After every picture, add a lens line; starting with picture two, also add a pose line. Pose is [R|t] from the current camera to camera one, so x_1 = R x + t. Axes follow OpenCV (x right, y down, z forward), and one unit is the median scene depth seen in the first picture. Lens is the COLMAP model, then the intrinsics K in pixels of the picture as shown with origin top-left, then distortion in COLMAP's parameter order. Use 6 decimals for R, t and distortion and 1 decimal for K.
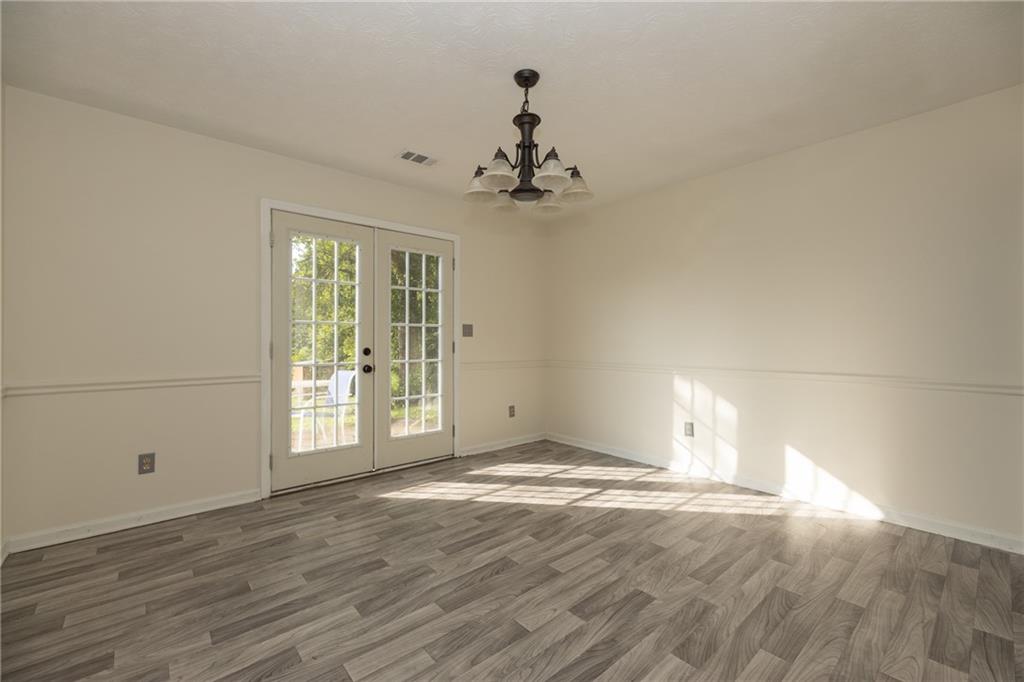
lens RADIAL K [[426.5, 0, 511.4], [0, 426.5, 339.7], [0, 0, 1]] dist [-0.000871, -0.000386]
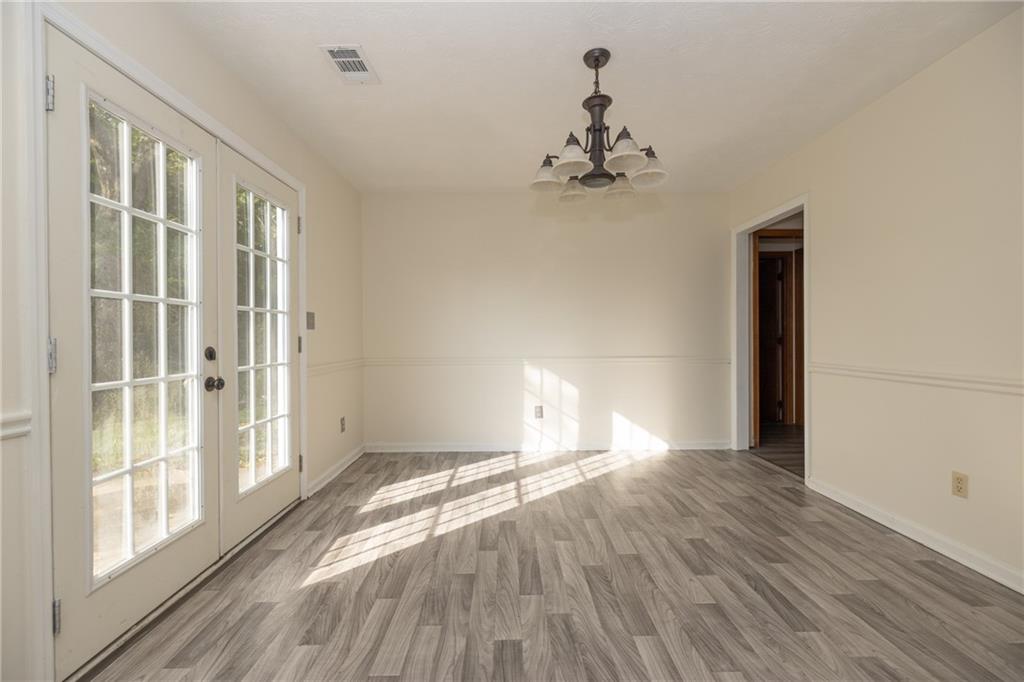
lens RADIAL K [[426.5, 0, 511.7], [0, 426.5, 339.3], [0, 0, 1]] dist [-0.000871, -0.000386]
pose [[0.646345, -0.009513, 0.762986, -0.545030], [0.003026, 0.999946, 0.009903, 0.004452], [-0.763039, -0.004092, 0.646339, 0.348643]]
